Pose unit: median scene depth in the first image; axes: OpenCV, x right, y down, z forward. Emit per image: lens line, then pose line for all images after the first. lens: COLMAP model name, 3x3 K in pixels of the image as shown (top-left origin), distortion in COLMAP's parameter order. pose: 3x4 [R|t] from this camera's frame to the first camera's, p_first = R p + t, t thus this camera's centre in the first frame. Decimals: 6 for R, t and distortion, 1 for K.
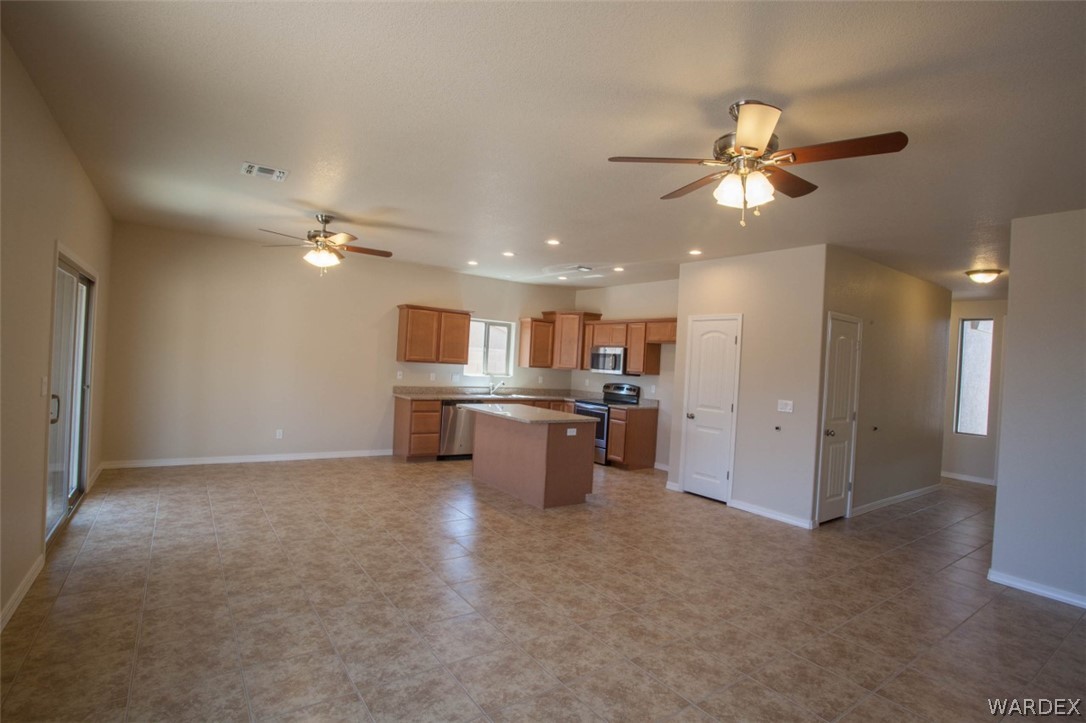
lens RADIAL K [[528.9, 0, 552.7], [0, 528.9, 366.3], [0, 0, 1]] dist [-0.032349, 0.000190]
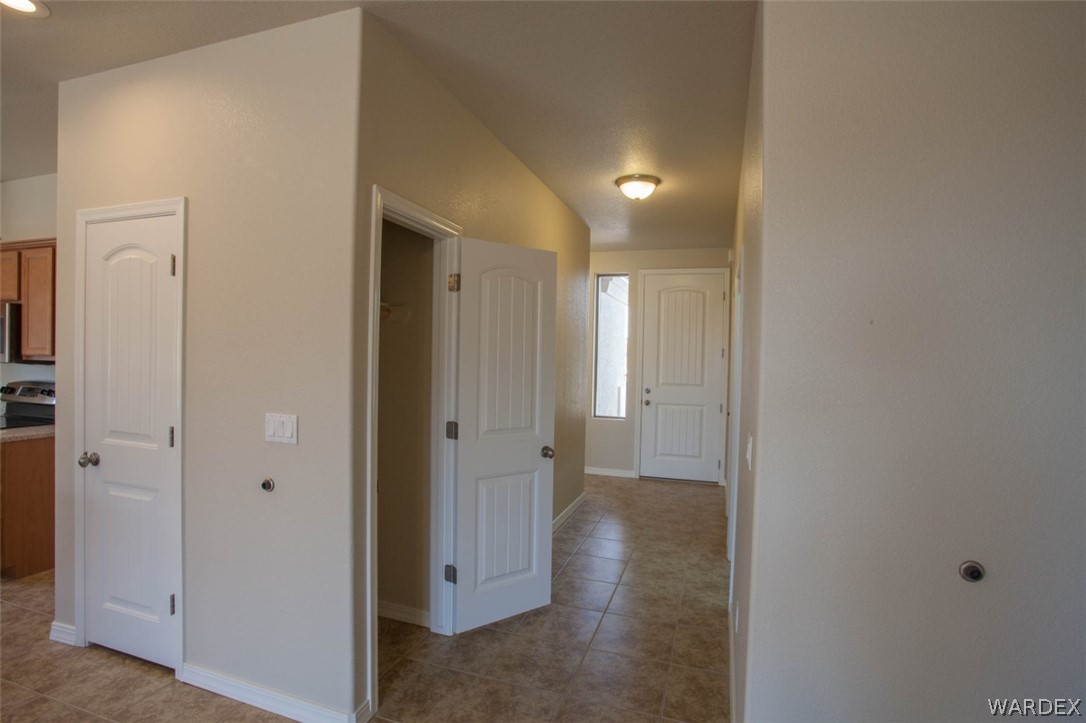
lens RADIAL K [[528.9, 0, 544.2], [0, 528.9, 359.2], [0, 0, 1]] dist [-0.032349, 0.000190]
pose [[0.819699, -0.041352, 0.571300, 0.329558], [0.029272, 0.999112, 0.030319, 0.016284], [-0.572046, -0.008129, 0.820181, 0.488832]]
